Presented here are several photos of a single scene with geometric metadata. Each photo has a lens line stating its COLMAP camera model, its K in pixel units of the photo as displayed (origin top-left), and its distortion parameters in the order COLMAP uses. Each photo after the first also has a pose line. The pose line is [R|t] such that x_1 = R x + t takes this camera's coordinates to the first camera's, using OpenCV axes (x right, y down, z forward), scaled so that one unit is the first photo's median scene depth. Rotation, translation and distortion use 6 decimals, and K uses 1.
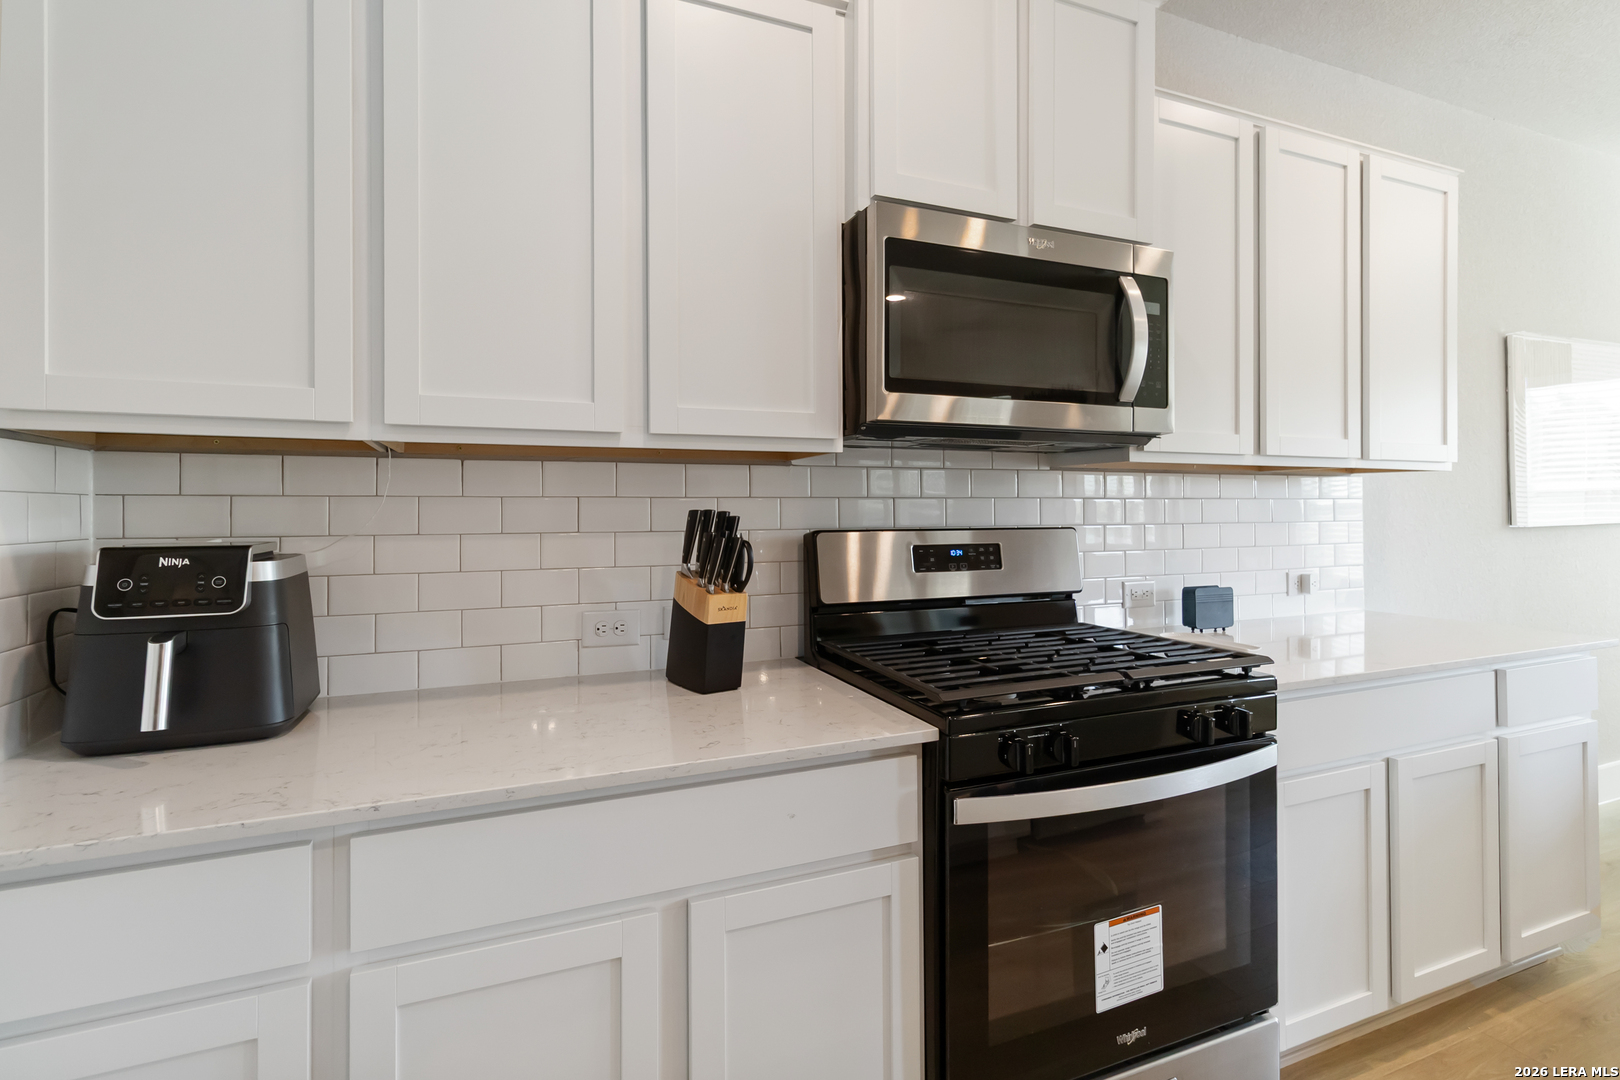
lens RADIAL K [[765.3, 0, 805.0], [0, 765.3, 502.4], [0, 0, 1]] dist [0.000584, 0.002415]
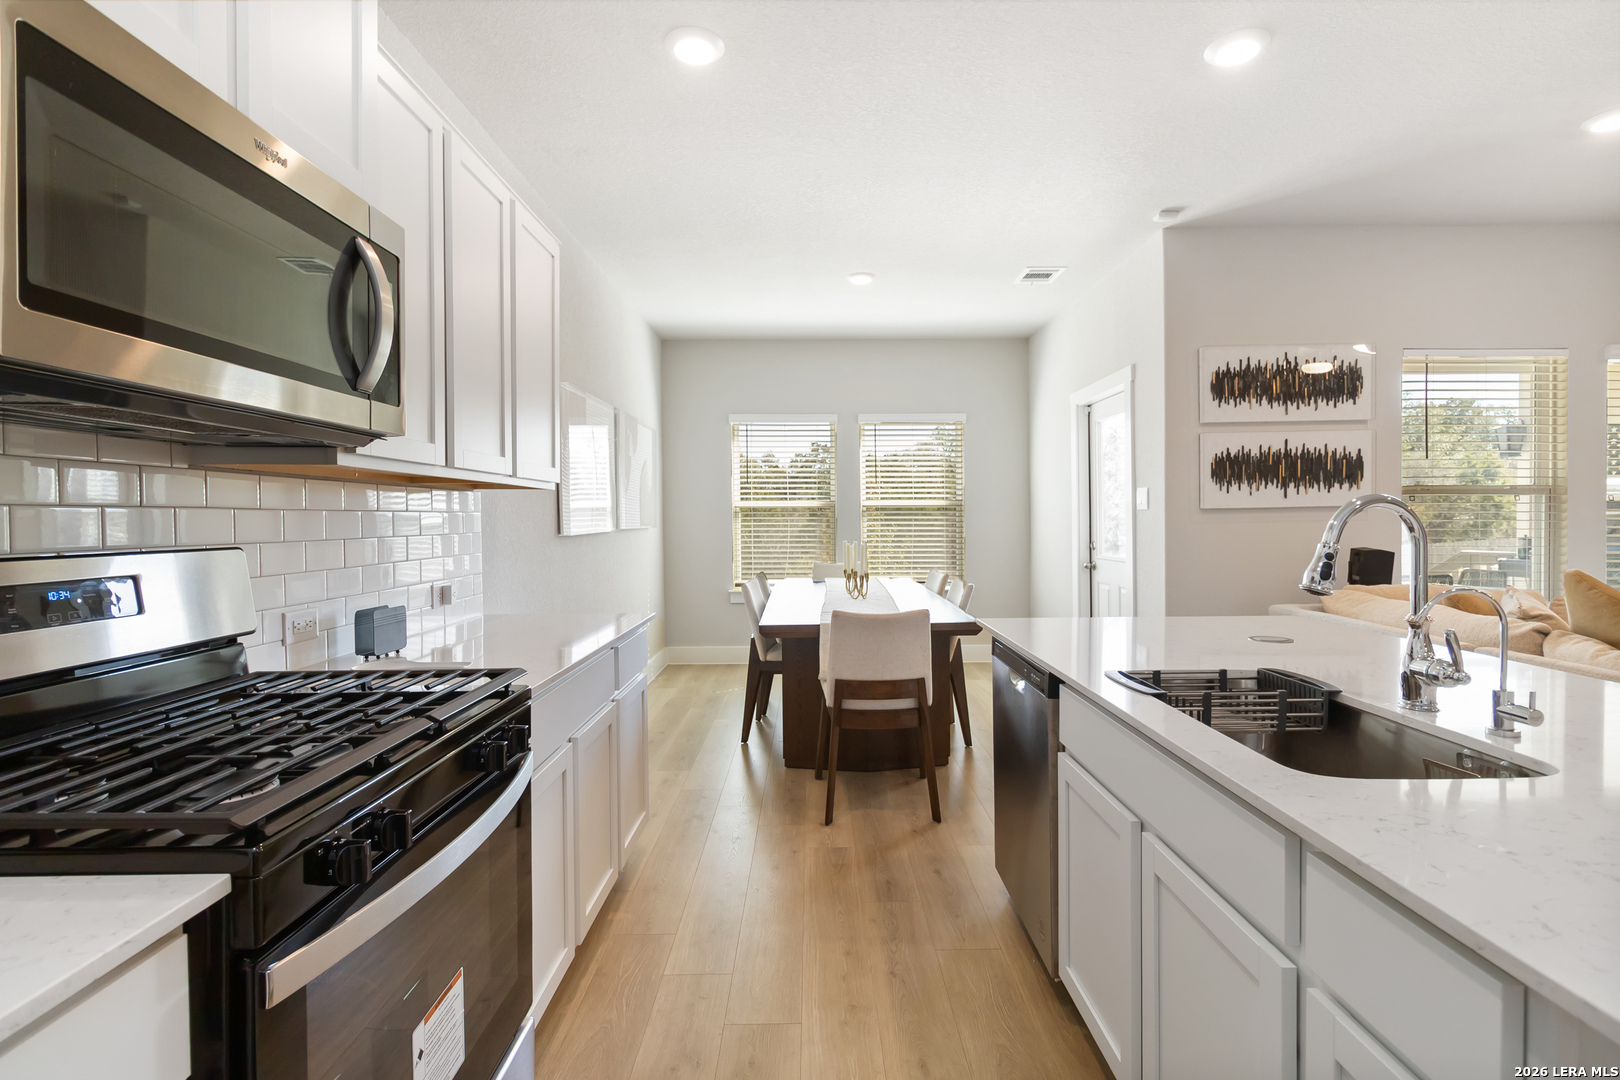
lens RADIAL K [[765.3, 0, 824.1], [0, 765.3, 527.4], [0, 0, 1]] dist [0.000584, 0.002415]
pose [[0.363248, -0.010611, 0.931632, -0.163905], [-0.004088, 0.999907, 0.012982, 0.001107], [-0.931684, -0.008524, 0.363171, 0.231663]]
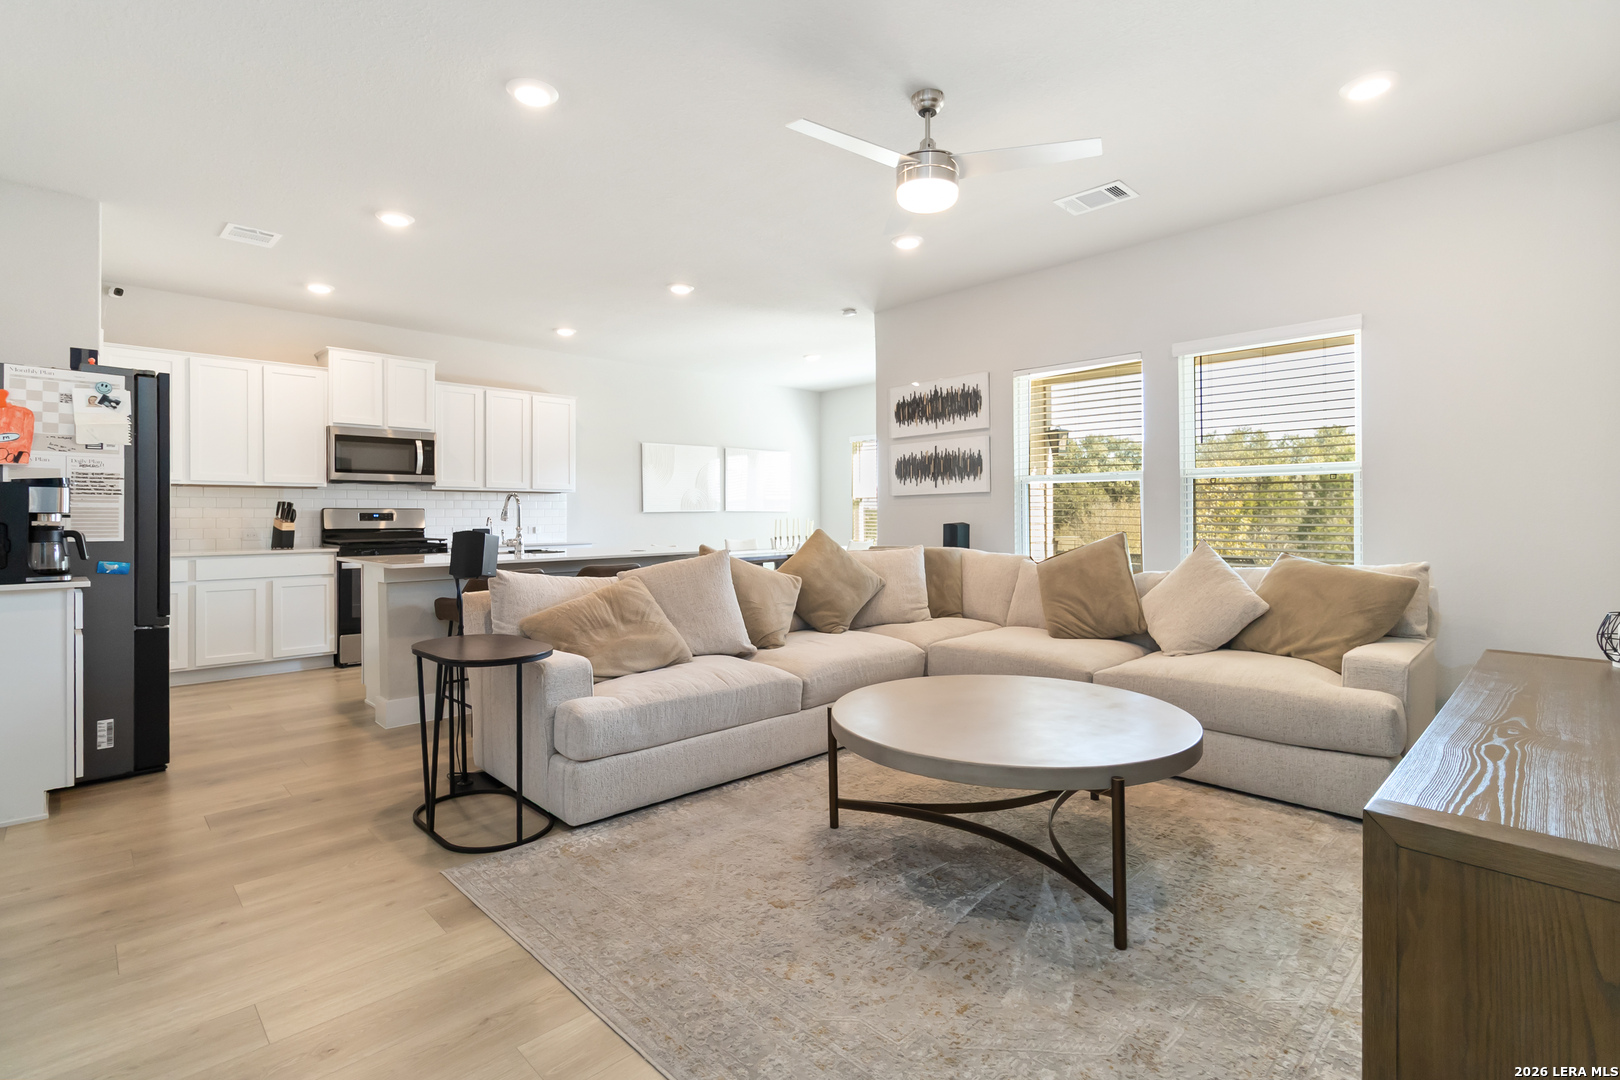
lens RADIAL K [[765.3, 0, 818.5], [0, 765.3, 528.7], [0, 0, 1]] dist [0.000584, 0.002415]
pose [[0.928143, -0.005348, 0.372184, 0.820753], [-0.004293, 0.999676, 0.025070, 0.034134], [-0.372198, -0.024866, 0.927820, -3.132547]]
